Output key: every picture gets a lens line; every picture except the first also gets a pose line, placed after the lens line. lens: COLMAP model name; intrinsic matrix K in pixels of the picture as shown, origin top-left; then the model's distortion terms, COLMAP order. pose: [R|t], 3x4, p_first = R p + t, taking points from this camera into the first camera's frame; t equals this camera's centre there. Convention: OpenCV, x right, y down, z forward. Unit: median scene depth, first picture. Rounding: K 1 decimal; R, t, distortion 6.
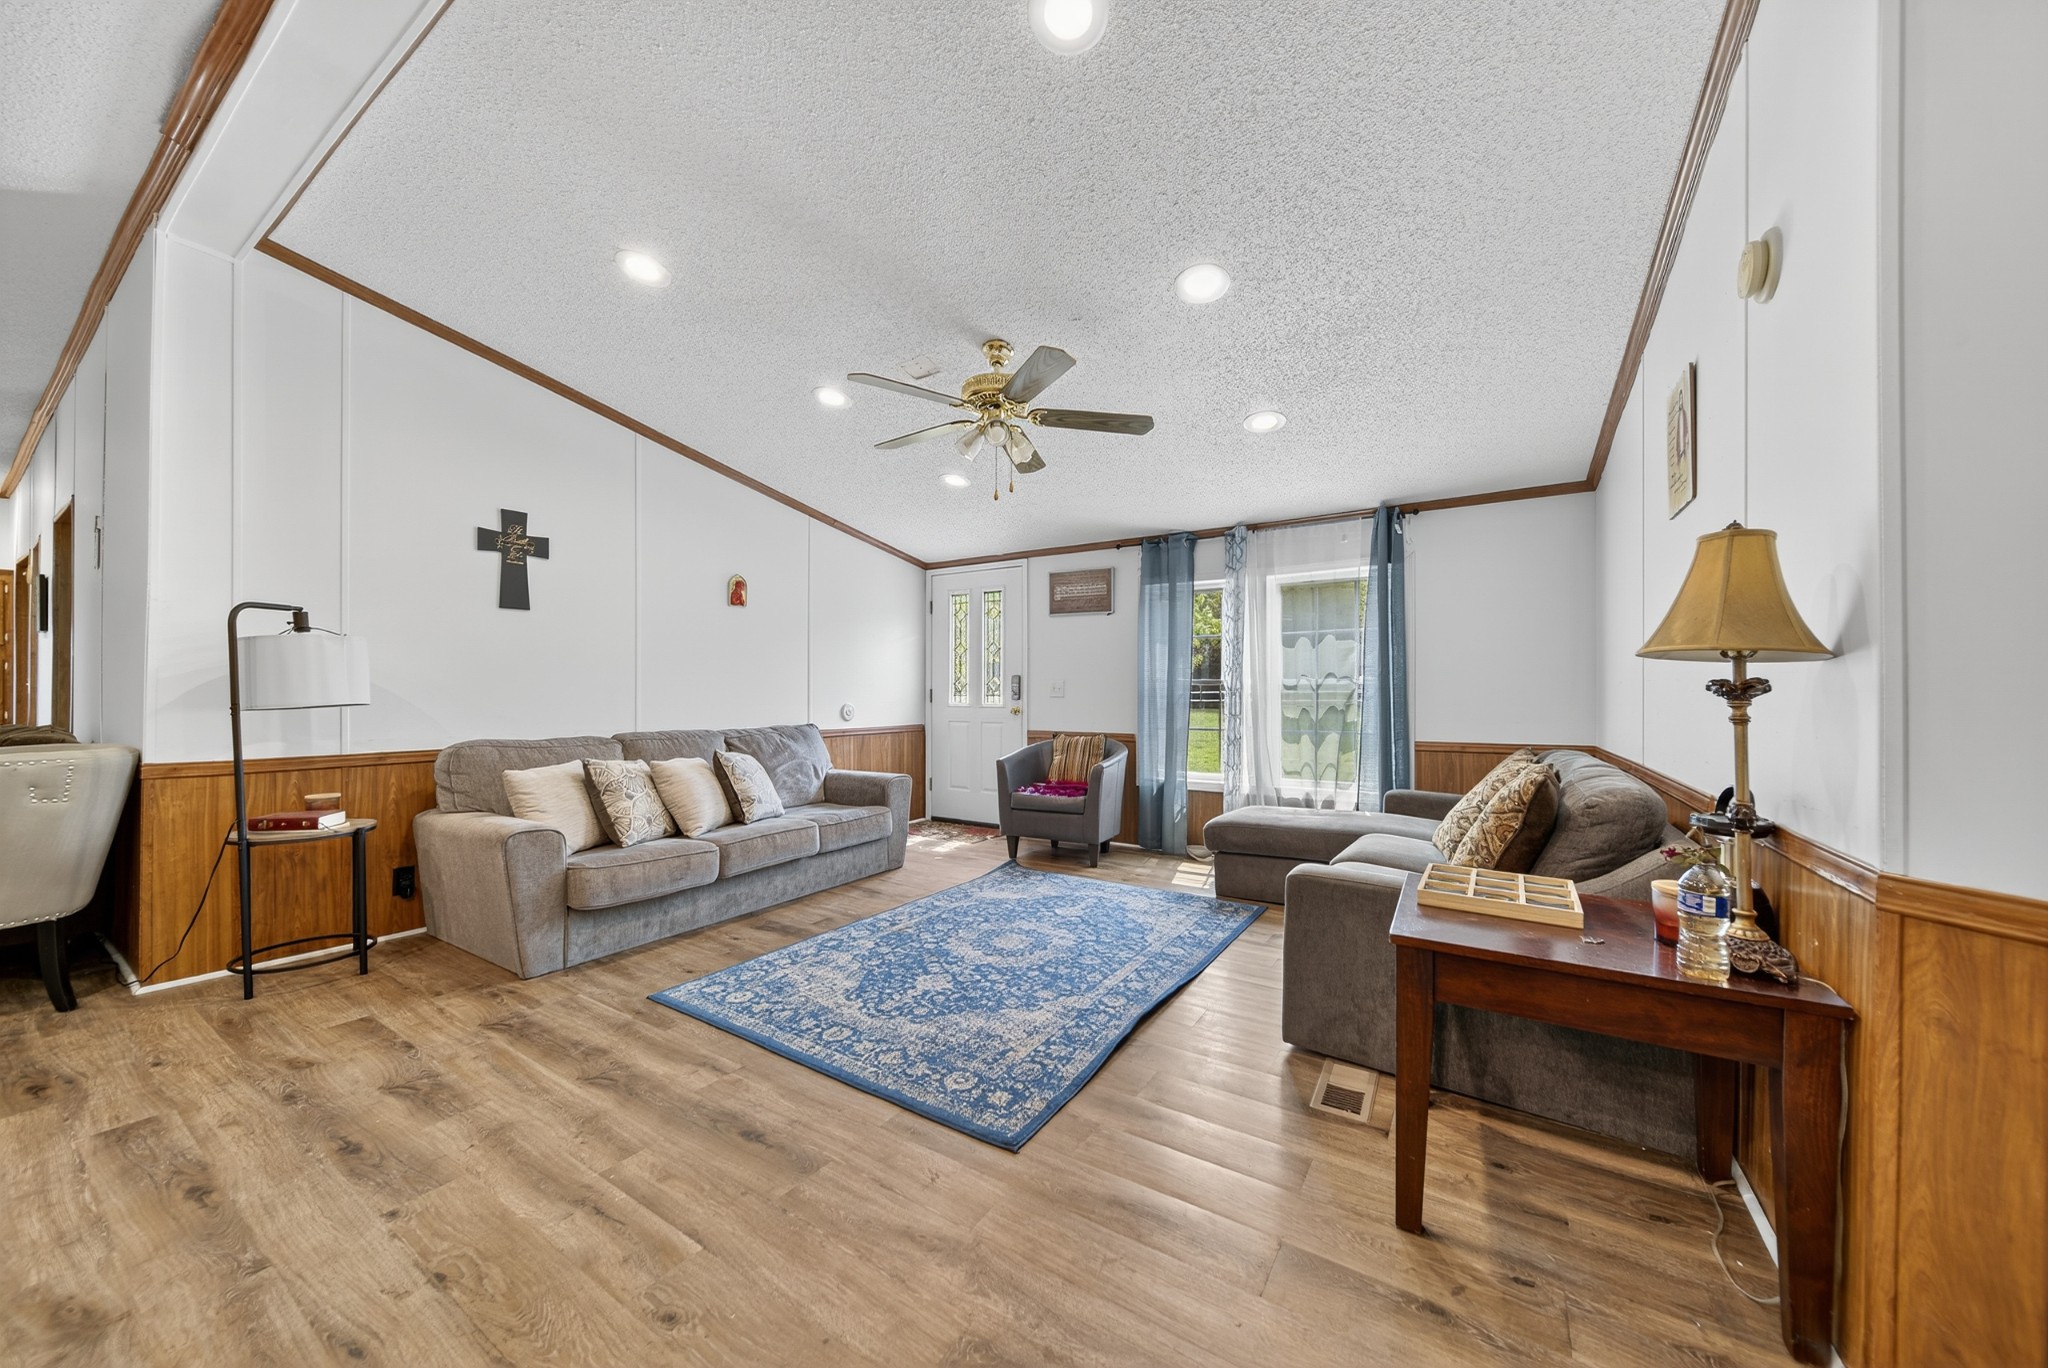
lens RADIAL K [[715.2, 0, 1029.2], [0, 715.2, 692.8], [0, 0, 1]] dist [-0.004497, -0.000184]
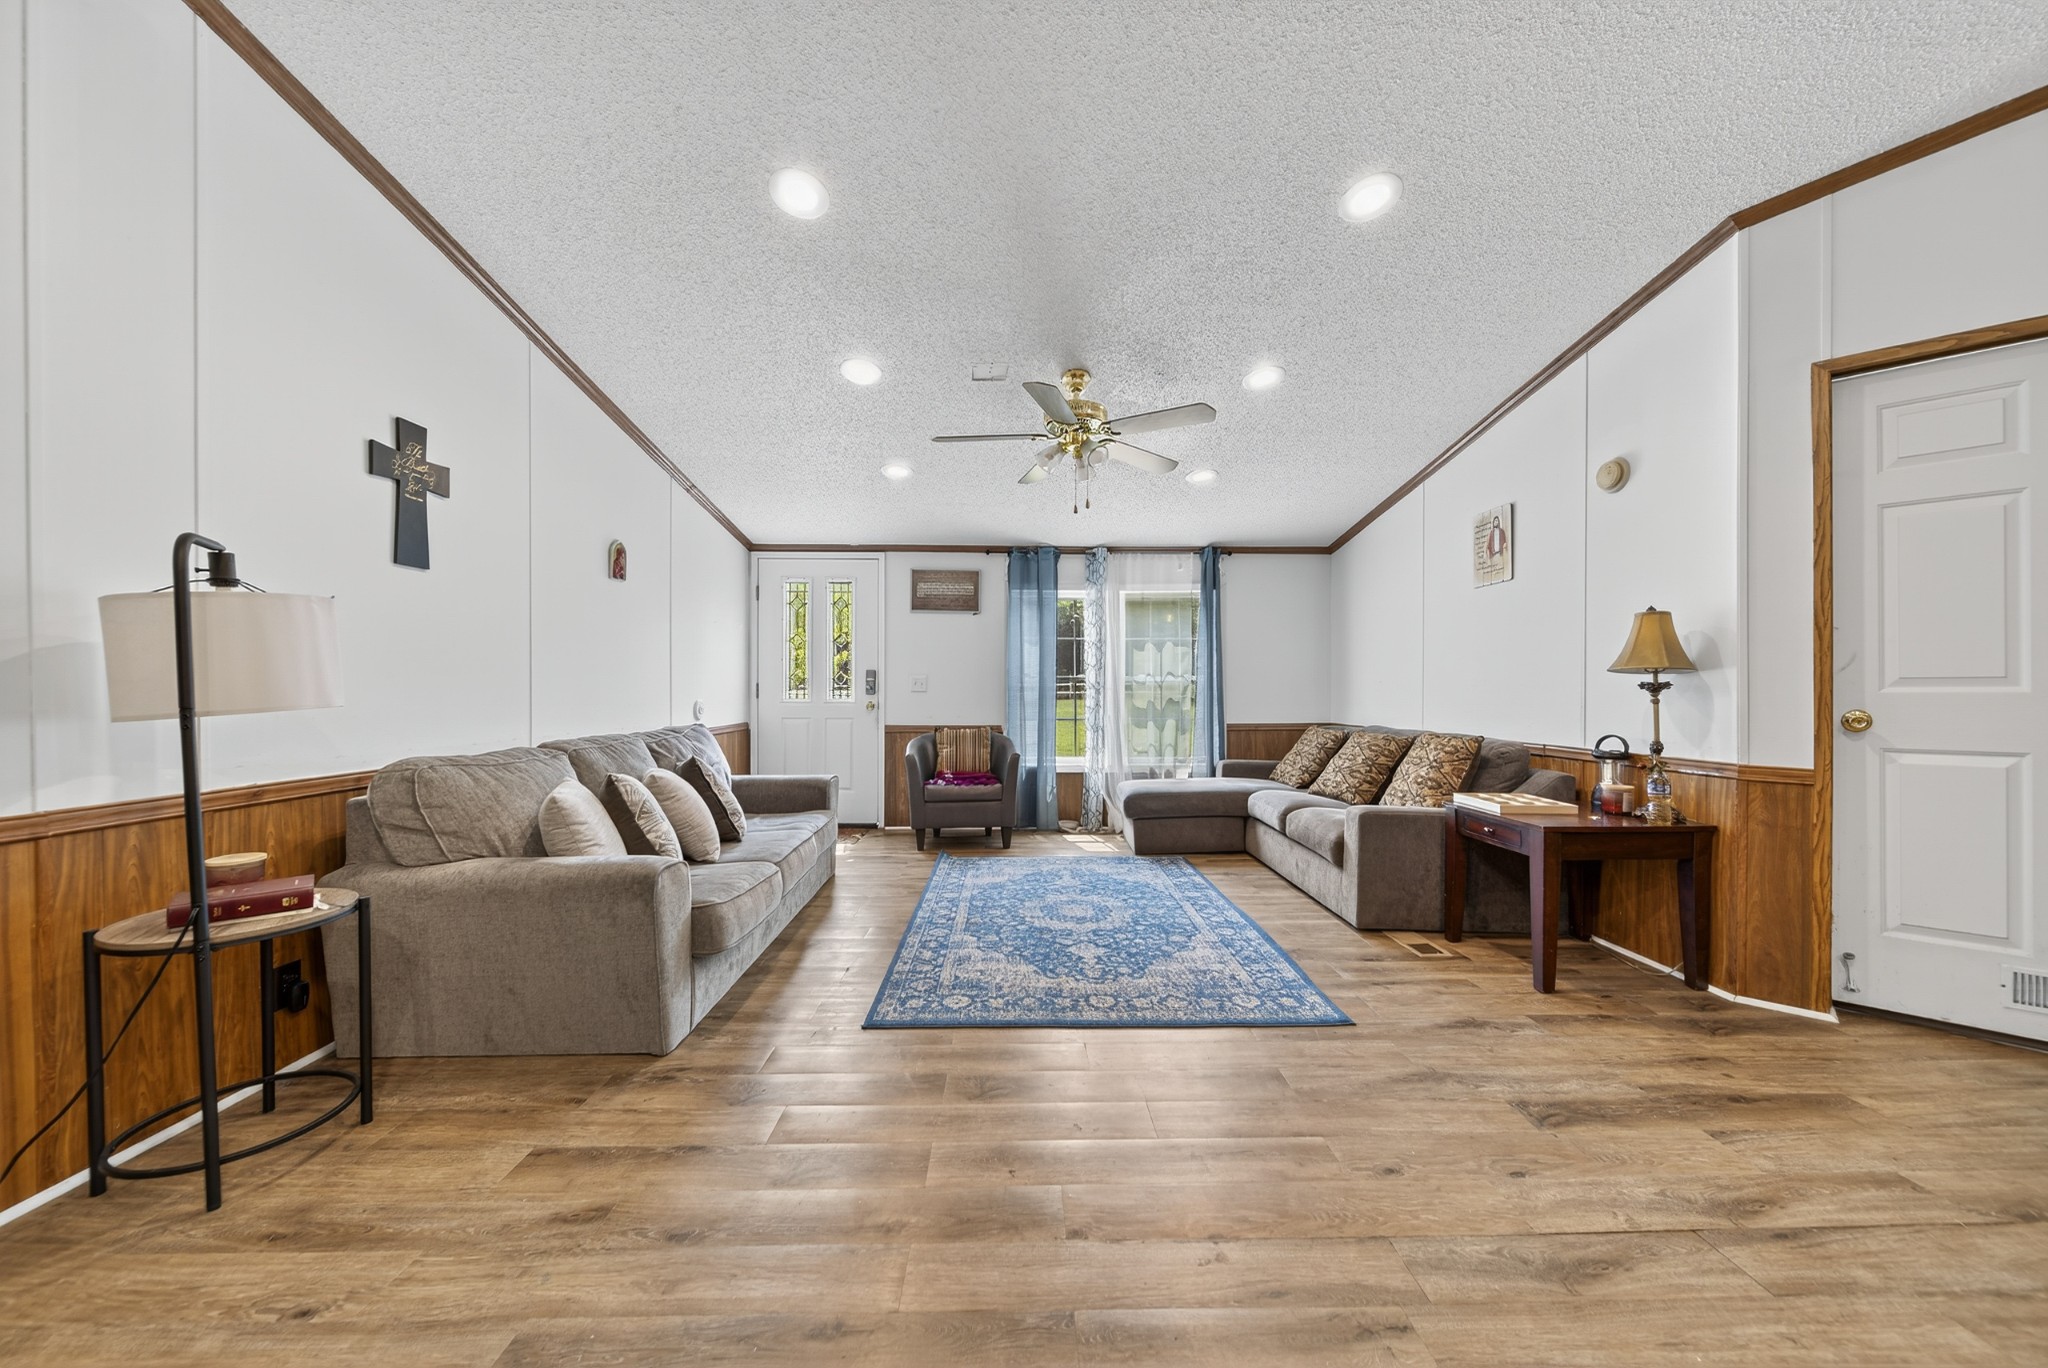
lens RADIAL K [[715.2, 0, 1029.2], [0, 715.2, 692.8], [0, 0, 1]] dist [-0.004497, -0.000184]
pose [[0.832310, -0.004056, 0.554296, -0.695601], [-0.000445, 0.999968, 0.007985, -0.001437], [-0.554310, -0.006893, 0.832282, 0.113381]]
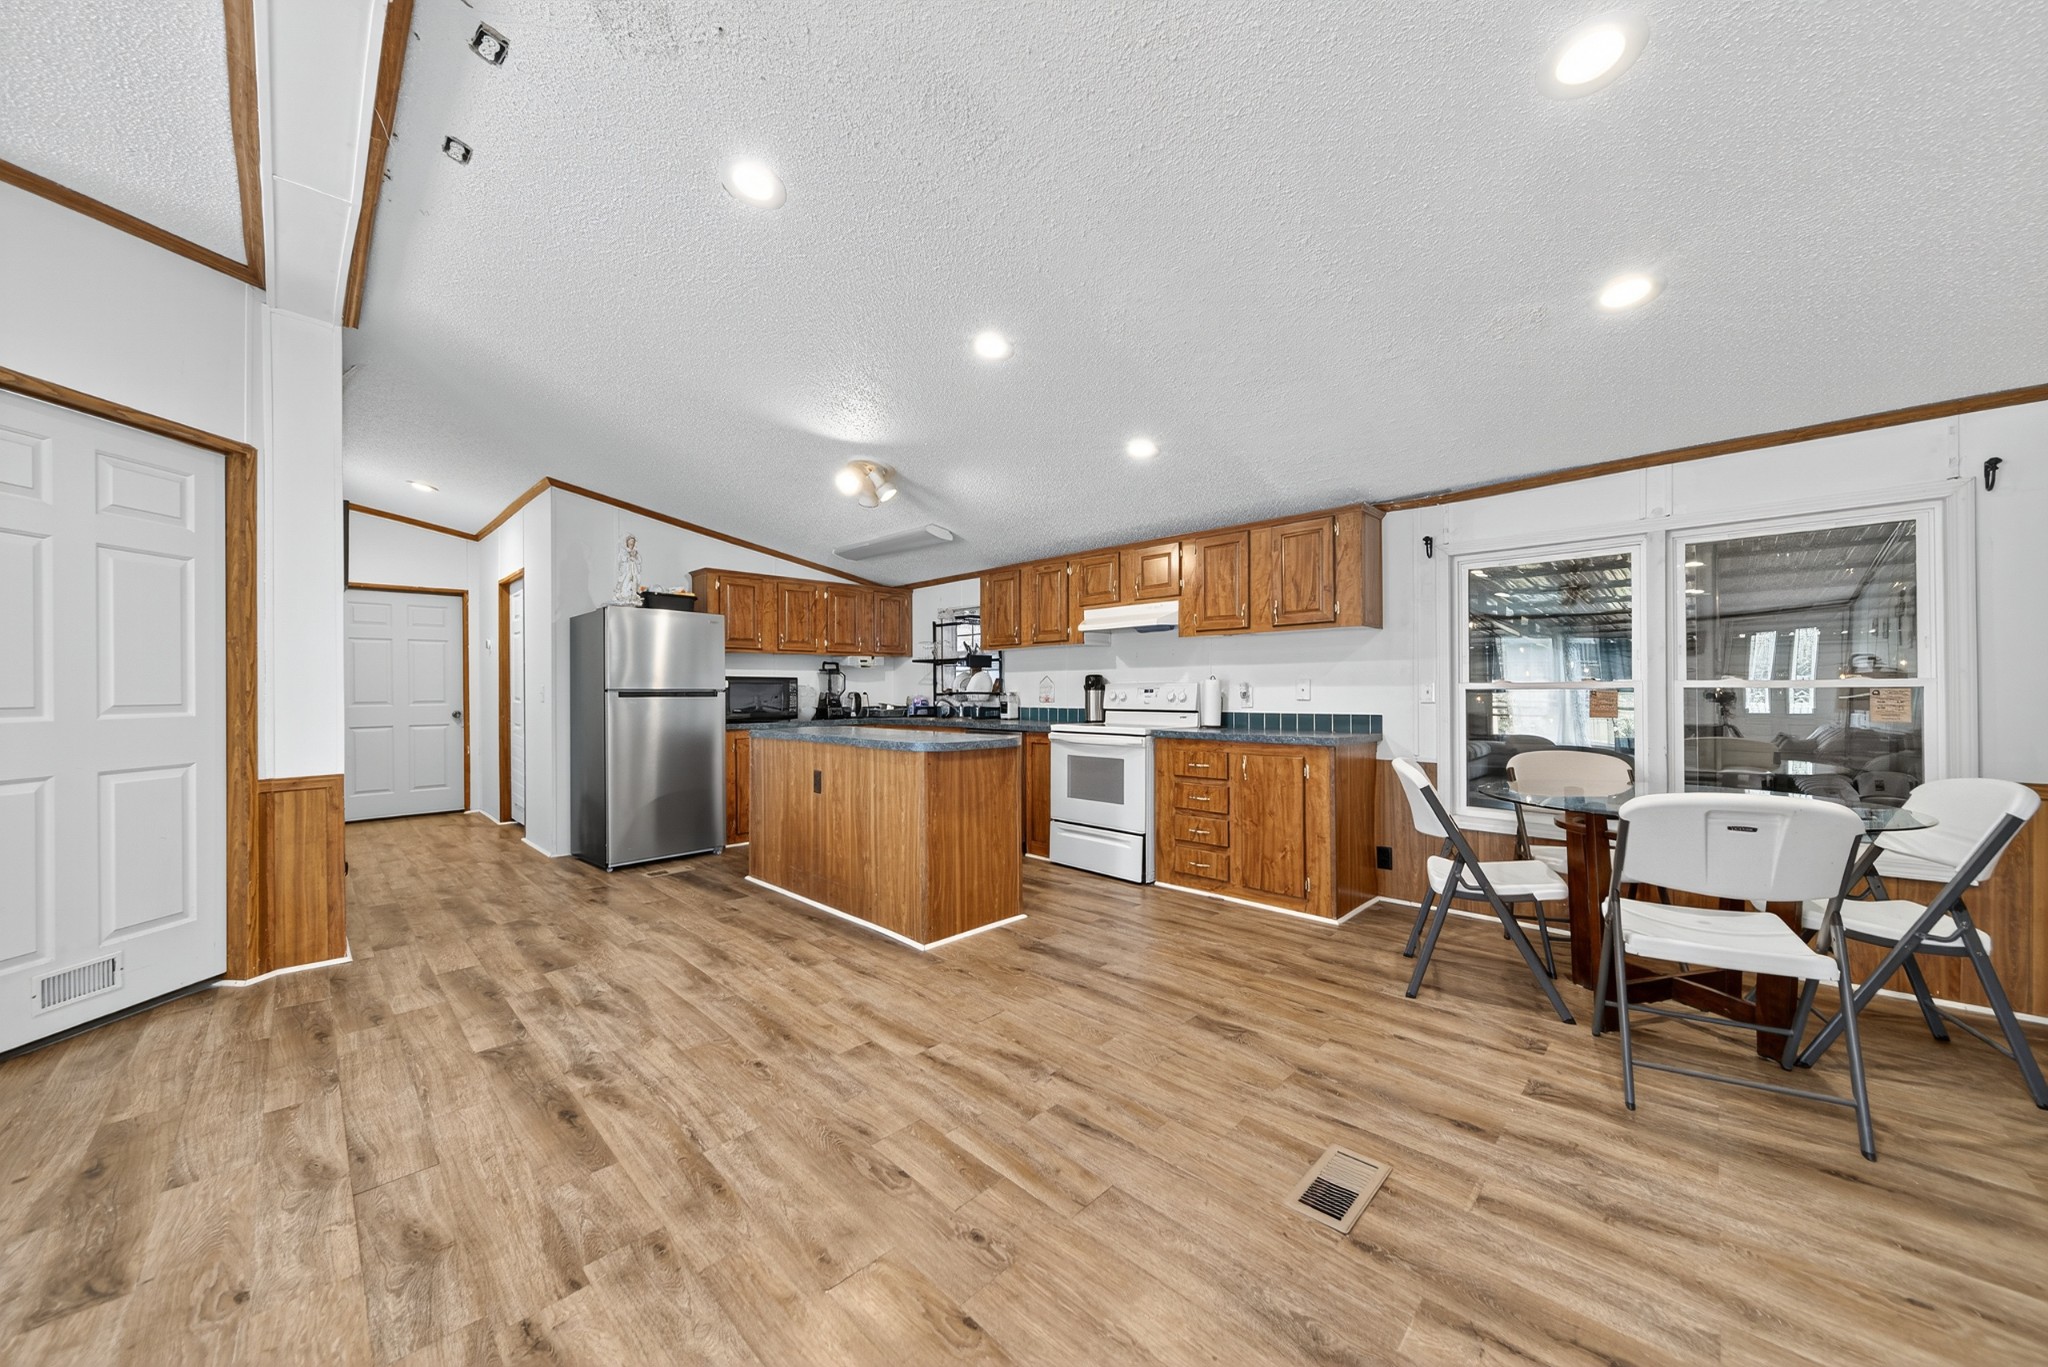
lens RADIAL K [[715.2, 0, 1029.2], [0, 715.2, 692.3], [0, 0, 1]] dist [-0.004497, -0.000184]
pose [[-0.978683, 0.001679, 0.205368, -0.689869], [0.000751, 0.999989, -0.004595, -0.023765], [-0.205374, -0.004343, -0.978674, 0.675973]]
